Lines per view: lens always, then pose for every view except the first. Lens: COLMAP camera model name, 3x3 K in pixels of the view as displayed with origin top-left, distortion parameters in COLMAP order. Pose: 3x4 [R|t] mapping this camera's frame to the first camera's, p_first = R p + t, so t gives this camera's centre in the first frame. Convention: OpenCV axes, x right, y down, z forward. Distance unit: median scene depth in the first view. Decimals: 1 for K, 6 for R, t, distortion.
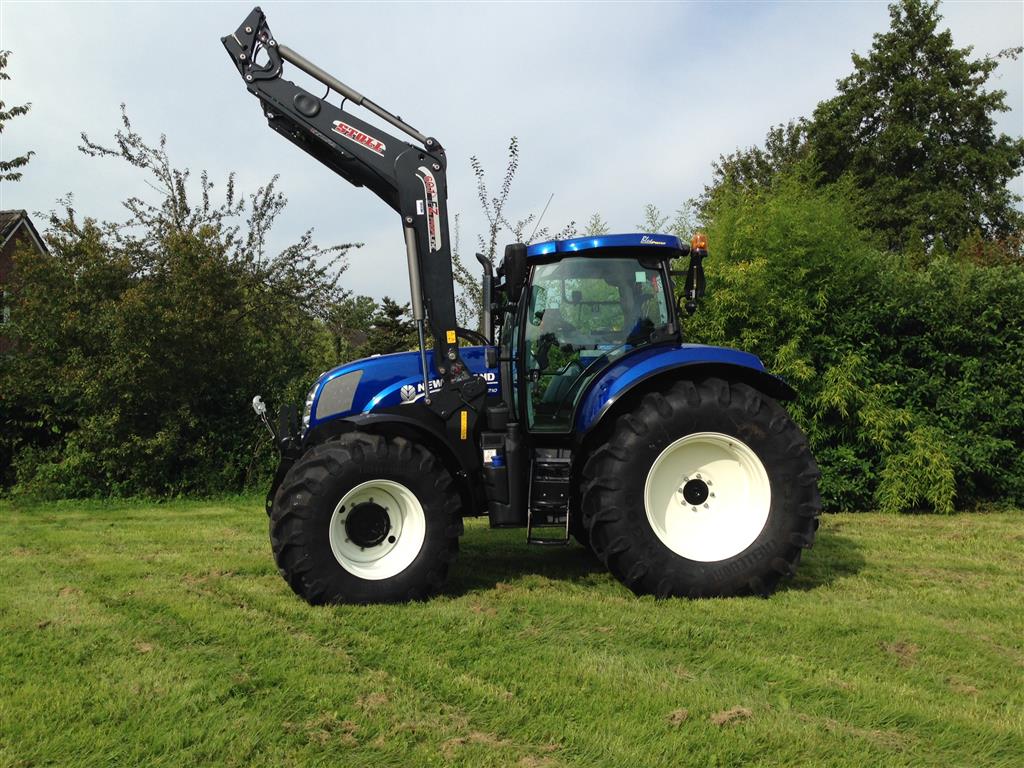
lens RADIAL K [[954.6, 0, 497.2], [0, 954.6, 385.9], [0, 0, 1]] dist [0.043612, 0.000000]
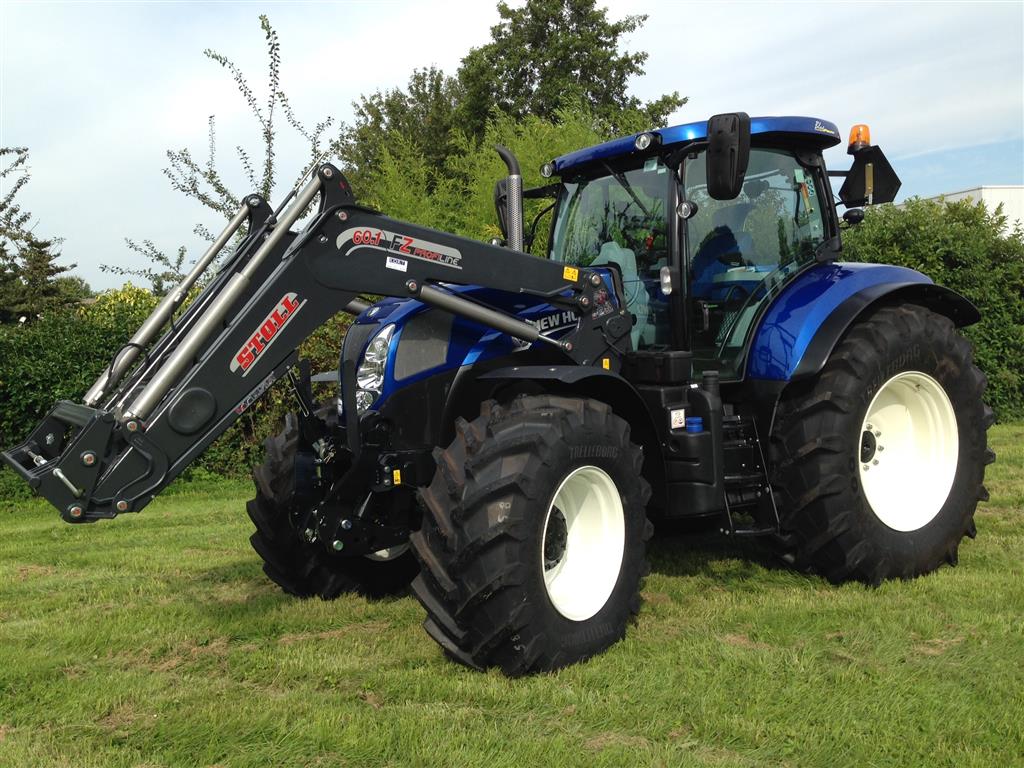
lens RADIAL K [[954.6, 0, 508.8], [0, 954.6, 391.8], [0, 0, 1]] dist [0.043612, 0.000000]
pose [[0.884727, -0.051685, 0.463236, -0.416346], [0.028168, 0.997945, 0.057547, 0.008582], [-0.465258, -0.037865, 0.884365, 0.405783]]
